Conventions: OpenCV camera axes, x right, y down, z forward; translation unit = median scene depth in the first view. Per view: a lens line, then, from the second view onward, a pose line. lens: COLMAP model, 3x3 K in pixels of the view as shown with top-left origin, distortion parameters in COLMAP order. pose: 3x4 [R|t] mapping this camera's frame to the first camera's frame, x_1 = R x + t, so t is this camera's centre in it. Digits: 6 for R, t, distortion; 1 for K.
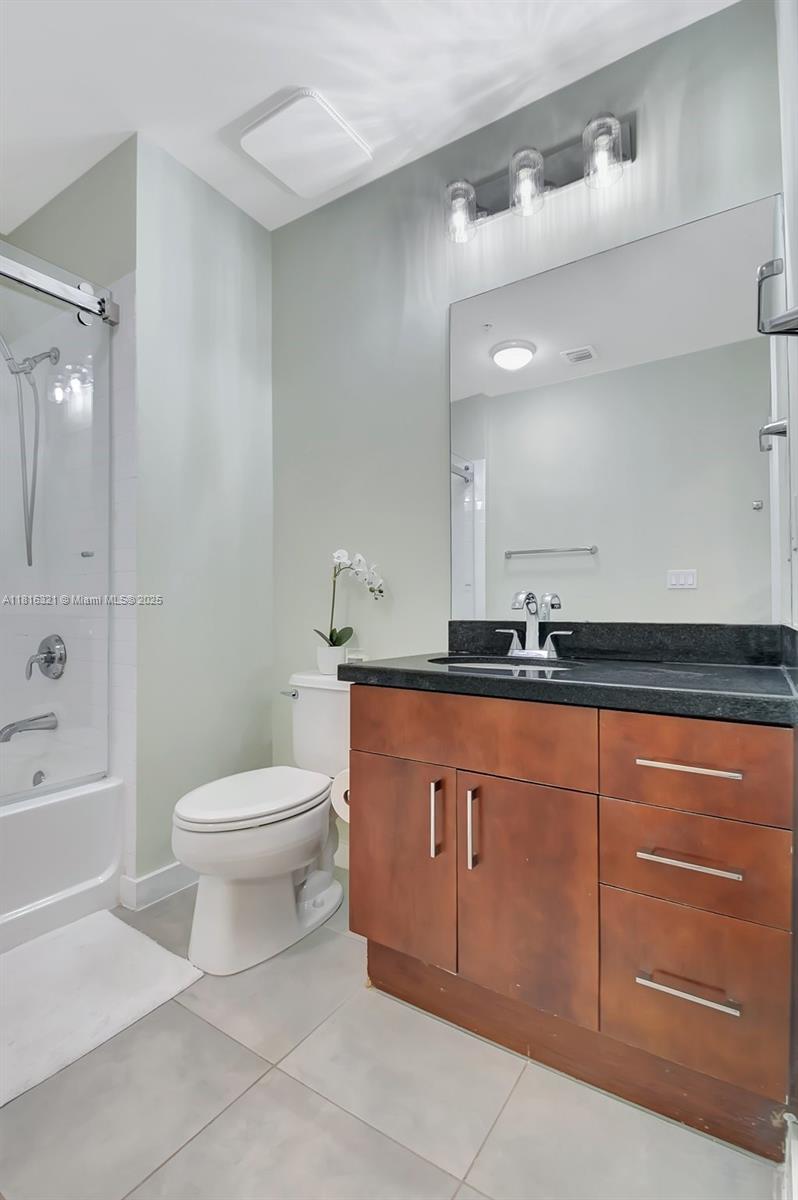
lens RADIAL K [[542.8, 0, 414.2], [0, 542.8, 614.3], [0, 0, 1]] dist [0.011506, -0.017708]
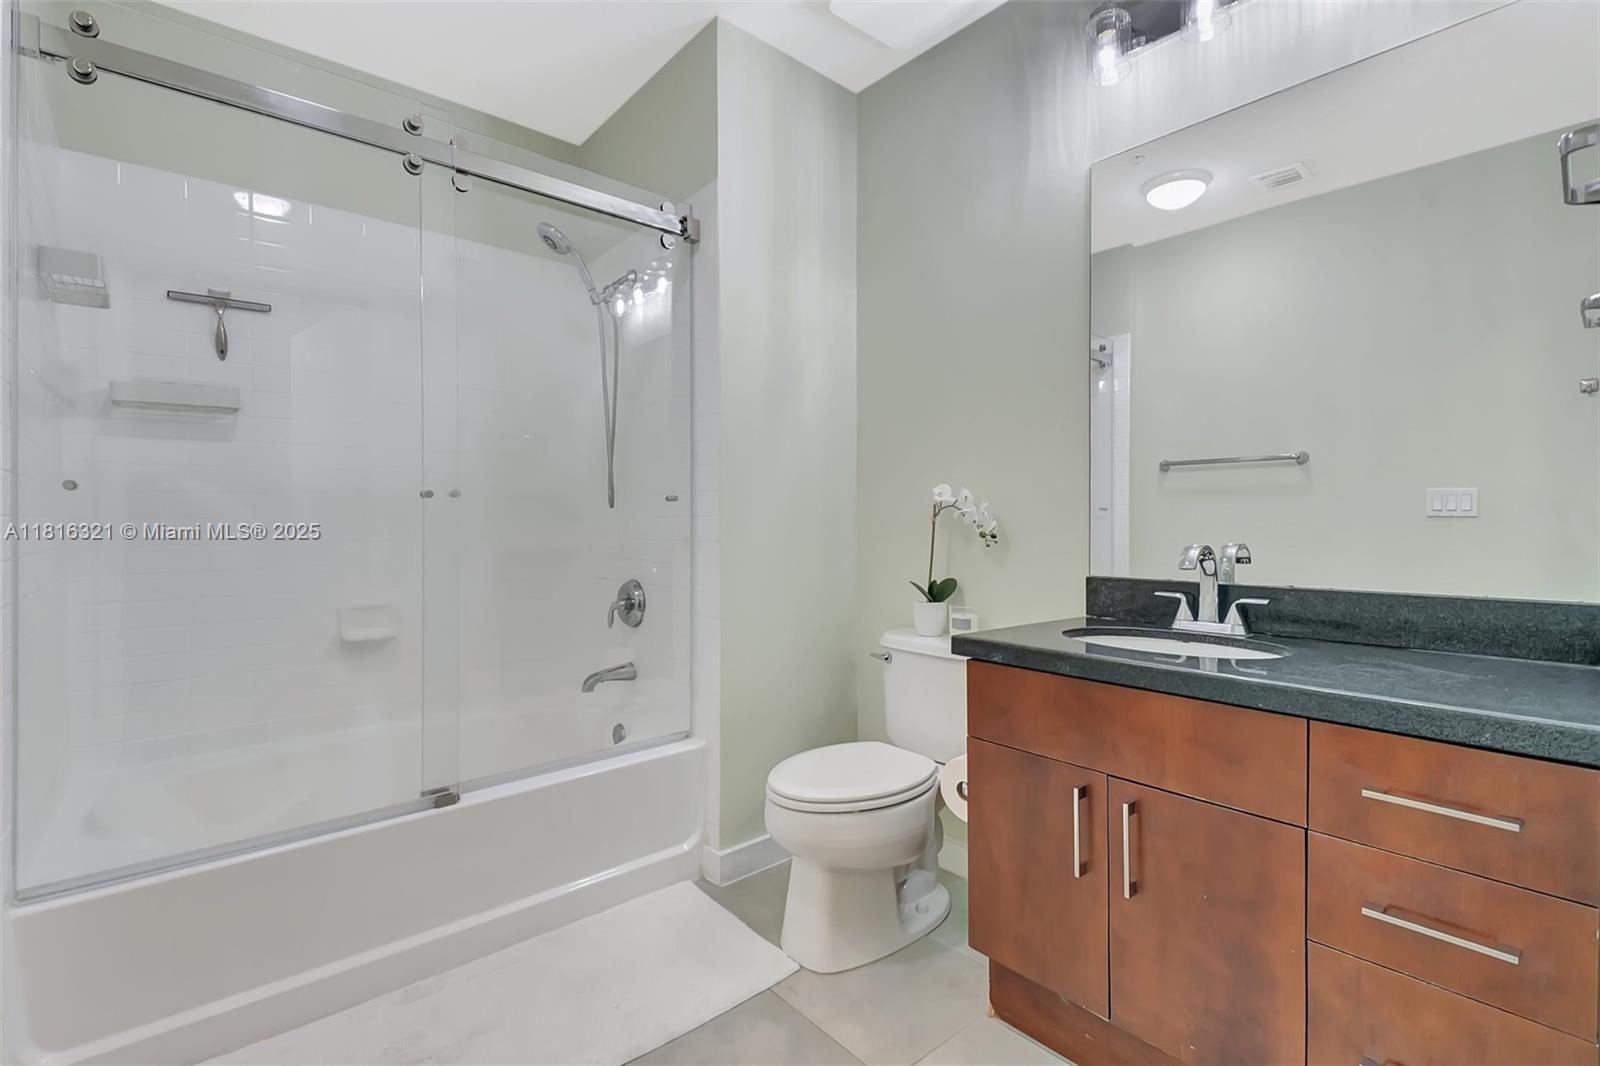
lens RADIAL K [[723.7, 0, 790.6], [0, 723.7, 538.2], [0, 0, 1]] dist [0.011506, -0.017708]
pose [[0.957356, 0.008326, -0.288792, -0.047684], [-0.003451, 0.999843, 0.017387, -0.064748], [0.288891, -0.015649, 0.957234, -0.131222]]
